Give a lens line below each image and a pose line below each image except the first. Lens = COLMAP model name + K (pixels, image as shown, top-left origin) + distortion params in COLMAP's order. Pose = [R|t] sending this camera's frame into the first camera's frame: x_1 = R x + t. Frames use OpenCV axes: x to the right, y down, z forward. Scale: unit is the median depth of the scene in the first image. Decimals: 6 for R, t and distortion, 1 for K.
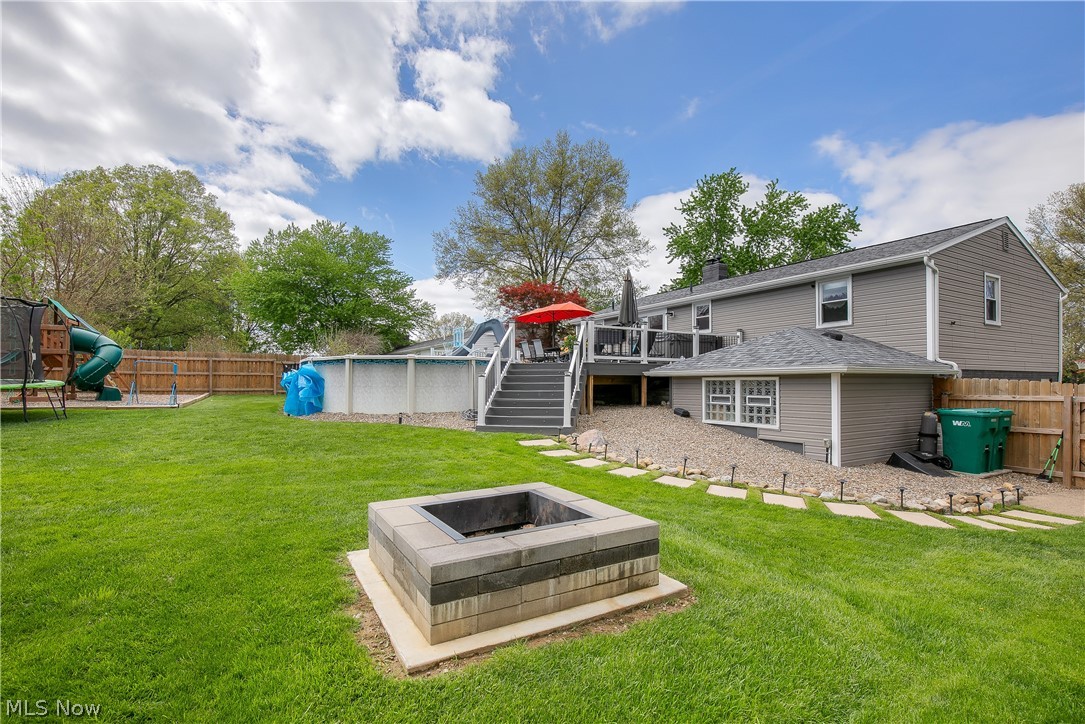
lens RADIAL K [[500.9, 0, 540.7], [0, 500.9, 367.7], [0, 0, 1]] dist [-0.002341, -0.000283]
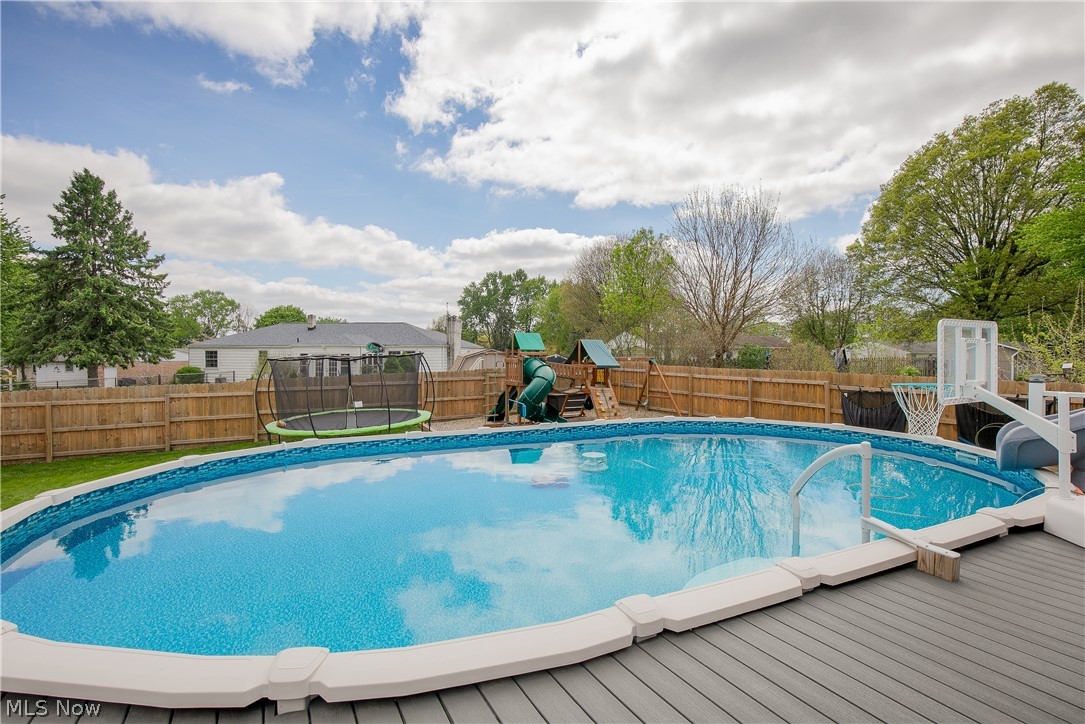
lens RADIAL K [[500.9, 0, 544.9], [0, 500.9, 354.6], [0, 0, 1]] dist [-0.002341, -0.000283]
pose [[0.007321, 0.006264, -0.999954, 0.059134], [0.026705, 0.999623, 0.006457, -0.063606], [0.999617, -0.026751, 0.007151, 0.680302]]
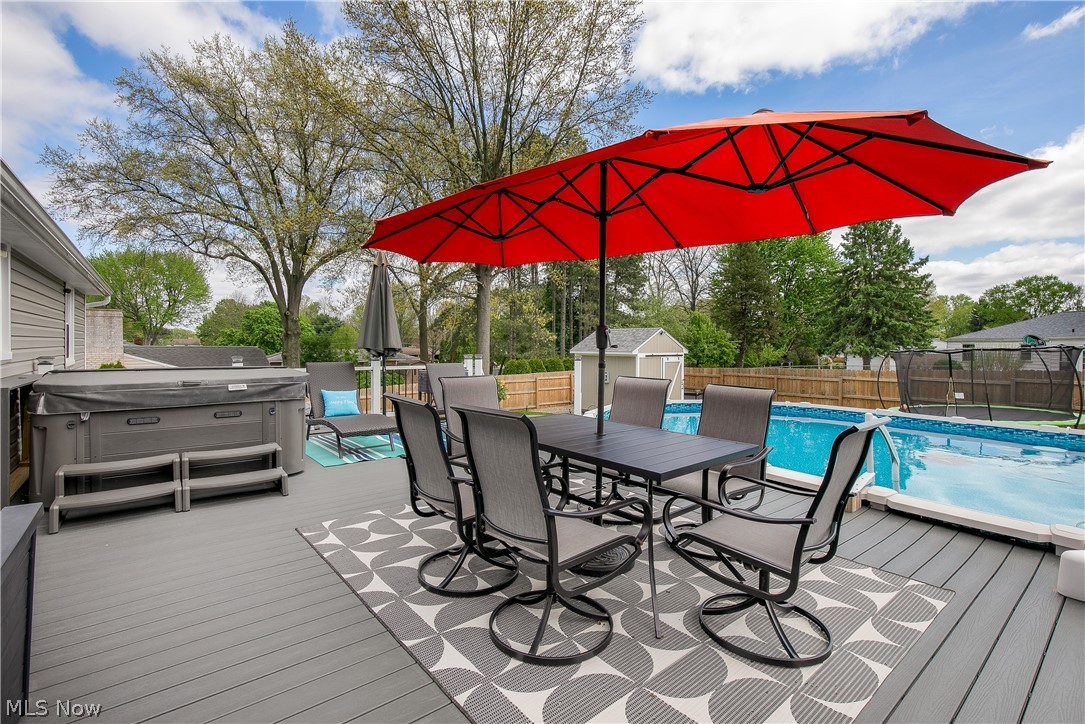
lens RADIAL K [[500.9, 0, 545.8], [0, 500.9, 359.7], [0, 0, 1]] dist [-0.002341, -0.000283]
pose [[-0.988600, 0.003964, -0.150515, 0.016027], [0.003451, 0.999987, 0.003671, -0.038491], [0.150527, 0.003109, -0.988601, 1.558451]]
